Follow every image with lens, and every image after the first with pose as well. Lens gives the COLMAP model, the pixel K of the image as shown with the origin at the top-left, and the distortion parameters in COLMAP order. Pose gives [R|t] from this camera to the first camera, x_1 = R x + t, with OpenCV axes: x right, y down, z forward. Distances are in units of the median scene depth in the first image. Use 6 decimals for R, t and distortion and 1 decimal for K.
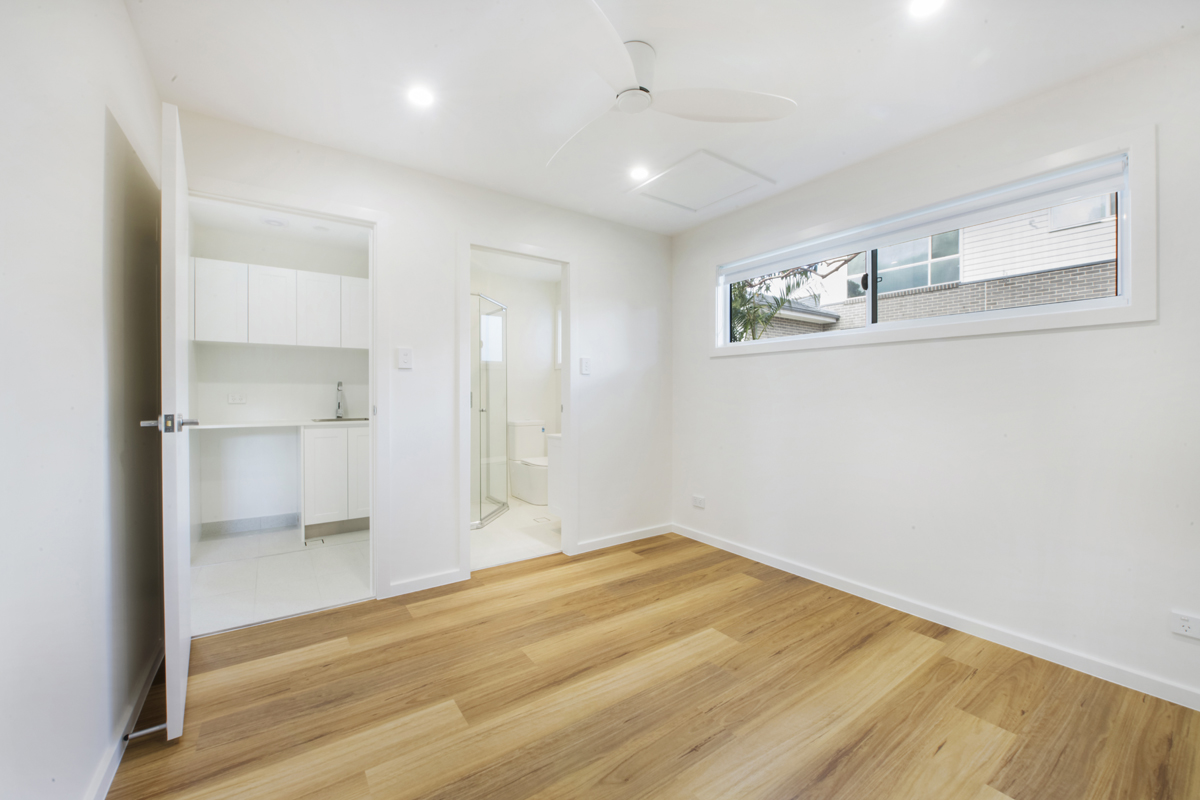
lens RADIAL K [[477.1, 0, 600.0], [0, 477.1, 395.9], [0, 0, 1]] dist [-0.000925, -0.002294]
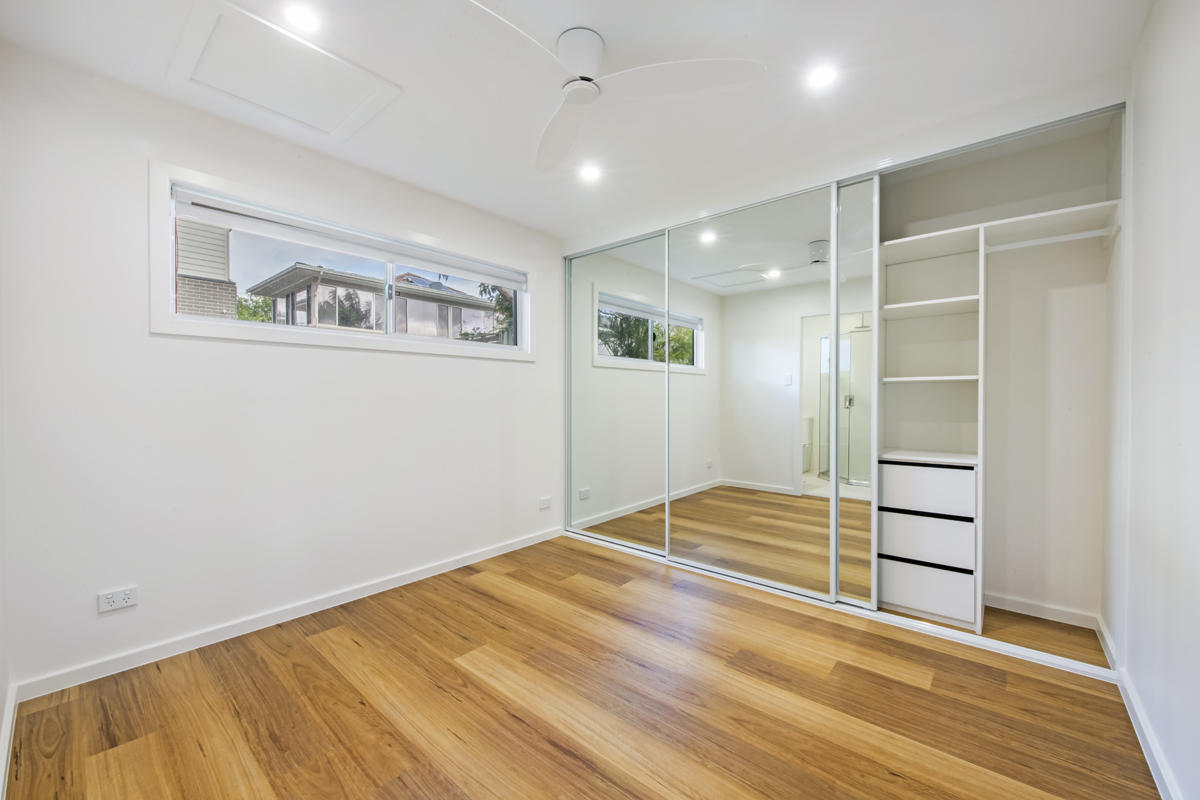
lens RADIAL K [[477.1, 0, 588.6], [0, 477.1, 400.6], [0, 0, 1]] dist [-0.000925, -0.002294]
pose [[-0.240140, -0.011904, 0.970665, -0.764823], [0.003820, 0.999905, 0.013207, -0.015428], [-0.970731, 0.006879, -0.240072, 1.063926]]
